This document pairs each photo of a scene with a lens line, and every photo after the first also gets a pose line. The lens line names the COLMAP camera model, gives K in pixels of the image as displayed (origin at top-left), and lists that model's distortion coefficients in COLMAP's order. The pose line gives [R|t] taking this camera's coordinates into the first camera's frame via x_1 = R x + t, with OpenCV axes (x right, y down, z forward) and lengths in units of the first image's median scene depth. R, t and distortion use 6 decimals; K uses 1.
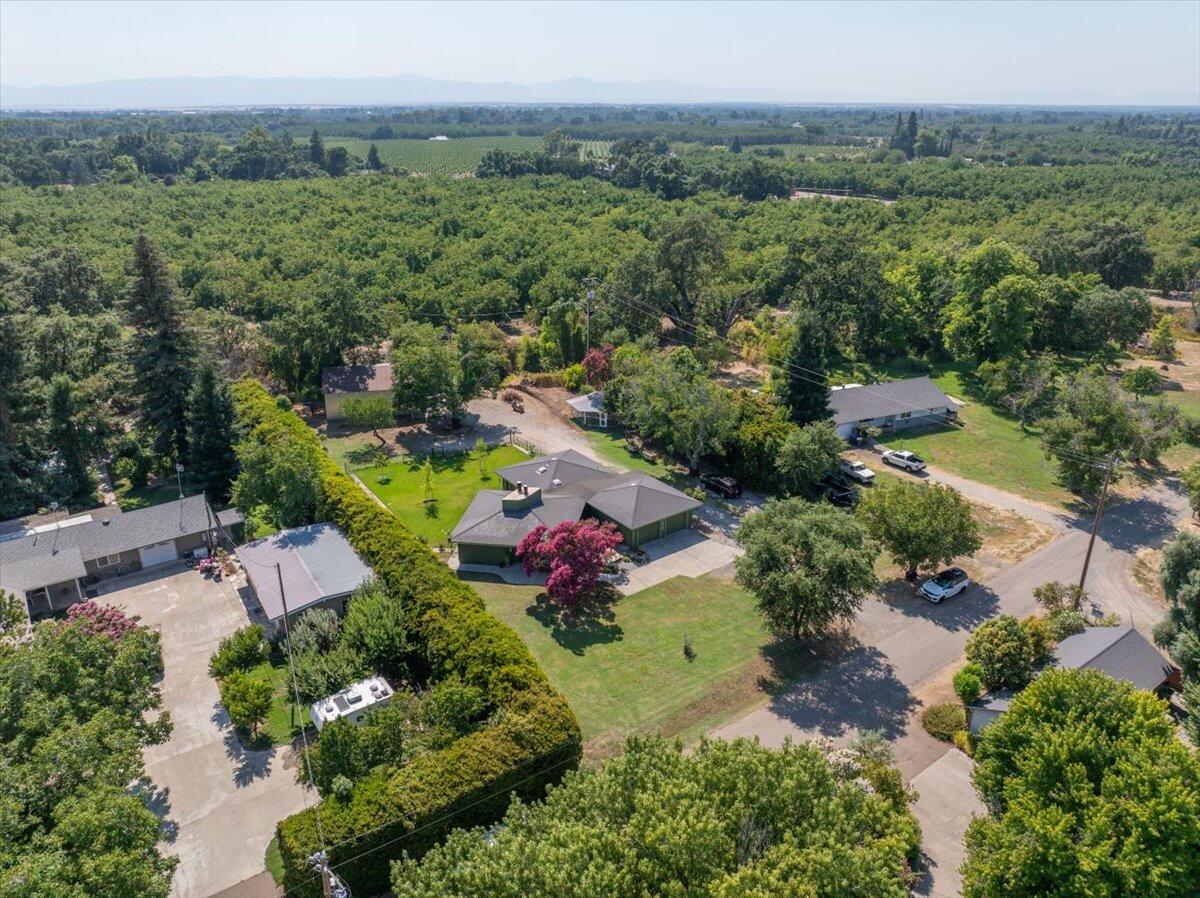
lens RADIAL K [[857.5, 0, 600.0], [0, 857.5, 449.0], [0, 0, 1]] dist [-0.039908, 0.007658]
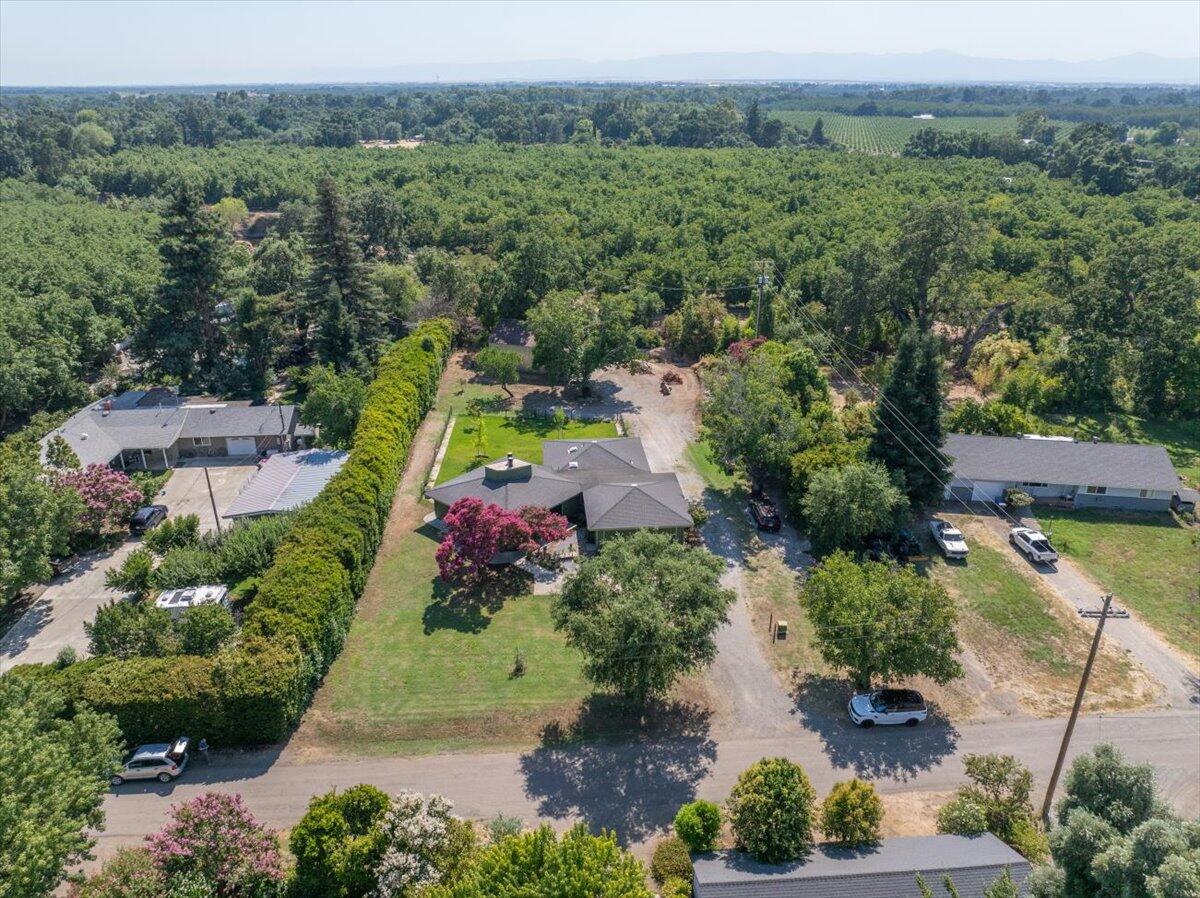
lens RADIAL K [[857.5, 0, 600.0], [0, 857.5, 449.0], [0, 0, 1]] dist [-0.039908, 0.007658]
pose [[0.847574, 0.211093, -0.486886, 0.366892], [-0.199436, 0.976930, 0.076376, -0.047609], [0.491776, 0.032368, 0.870120, 0.166052]]
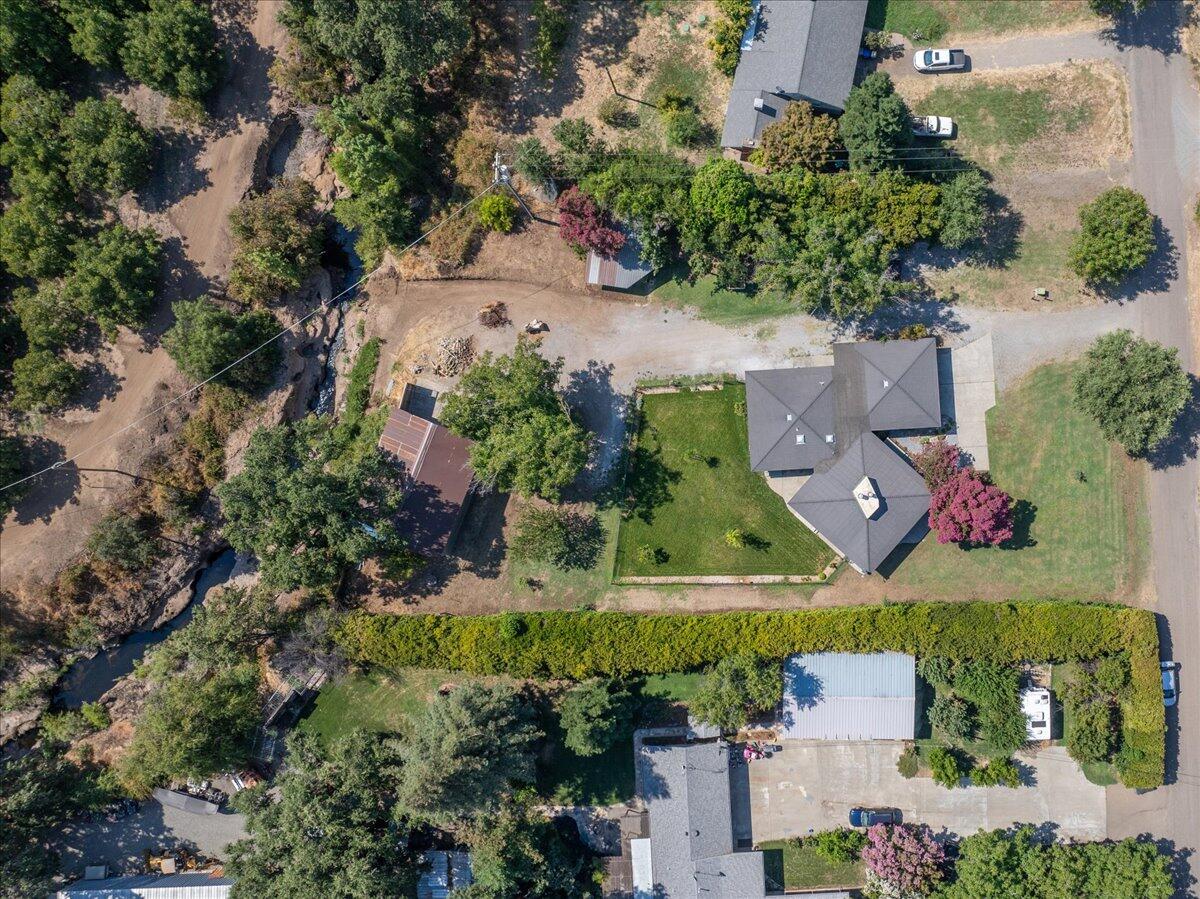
lens RADIAL K [[857.5, 0, 600.0], [0, 857.5, 449.5], [0, 0, 1]] dist [-0.039908, 0.007658]
pose [[0.549969, -0.835083, -0.013041, -0.168982], [0.332144, 0.204364, 0.920823, -0.817285], [-0.766299, -0.510756, 0.389762, 0.702978]]
